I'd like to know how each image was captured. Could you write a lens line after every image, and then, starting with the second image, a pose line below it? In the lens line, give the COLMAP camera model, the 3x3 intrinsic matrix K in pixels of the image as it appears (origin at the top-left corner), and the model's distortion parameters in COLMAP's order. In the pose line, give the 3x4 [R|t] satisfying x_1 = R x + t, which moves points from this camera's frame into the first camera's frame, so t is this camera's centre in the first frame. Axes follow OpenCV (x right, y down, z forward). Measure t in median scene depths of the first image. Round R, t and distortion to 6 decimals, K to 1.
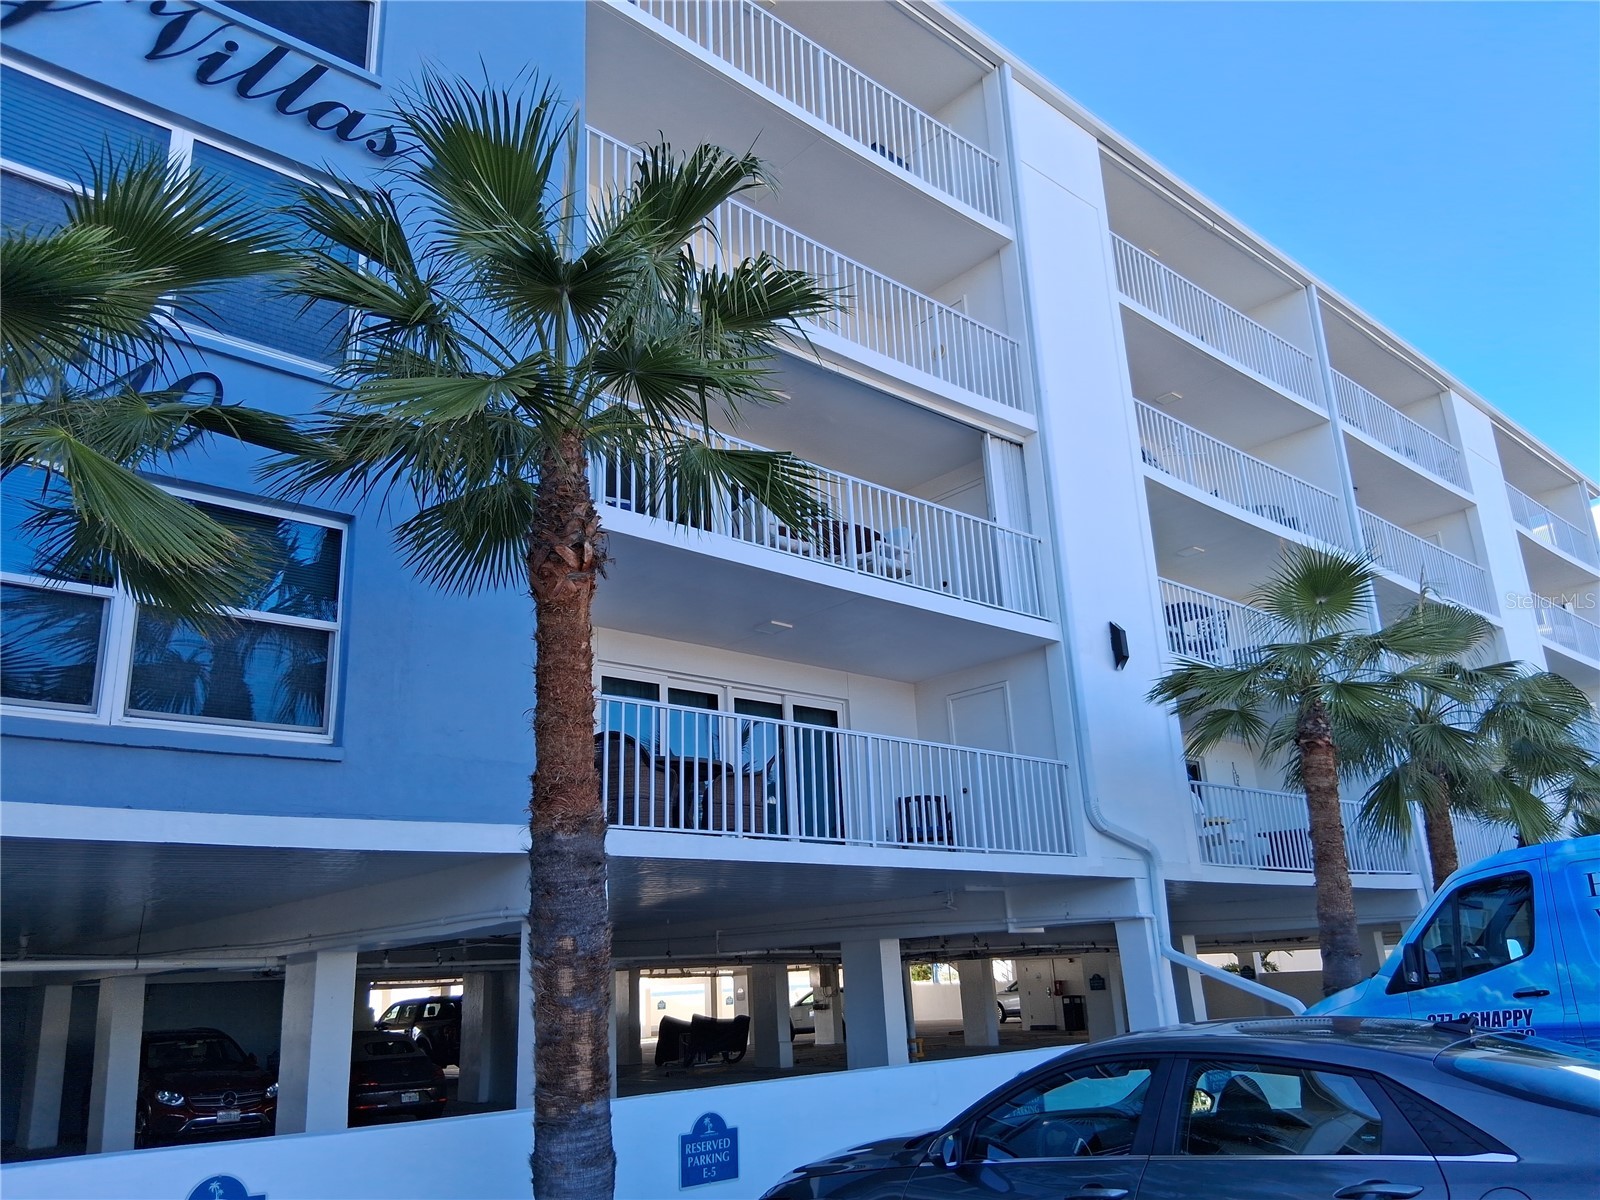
lens RADIAL K [[1189.0, 0, 800.0], [0, 1189.0, 600.0], [0, 0, 1]] dist [0.007948, 0.001805]
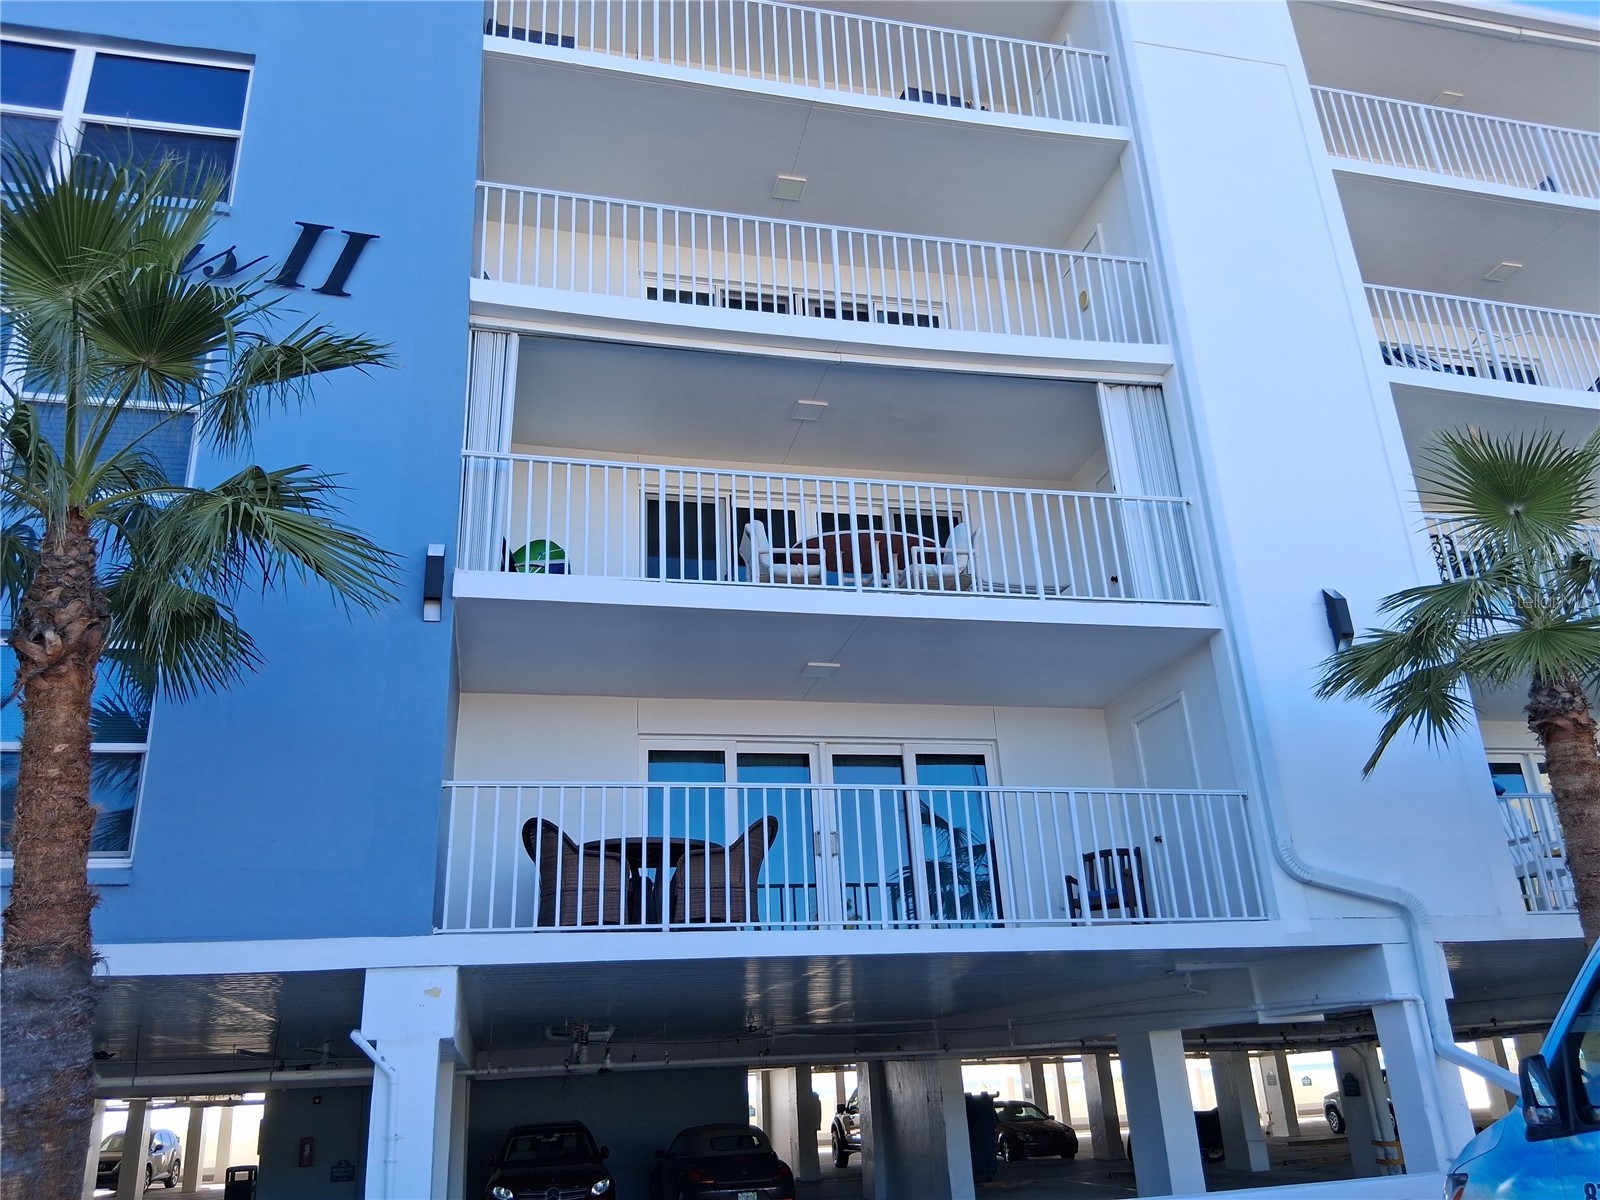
lens RADIAL K [[1205.1, 0, 800.0], [0, 1205.1, 600.0], [0, 0, 1]] dist [0.103500, -0.248103]
pose [[0.878318, -0.174785, -0.444981, 0.328438], [0.153903, 0.984597, -0.082963, 0.039043], [0.452627, 0.004384, 0.891689, 0.198518]]
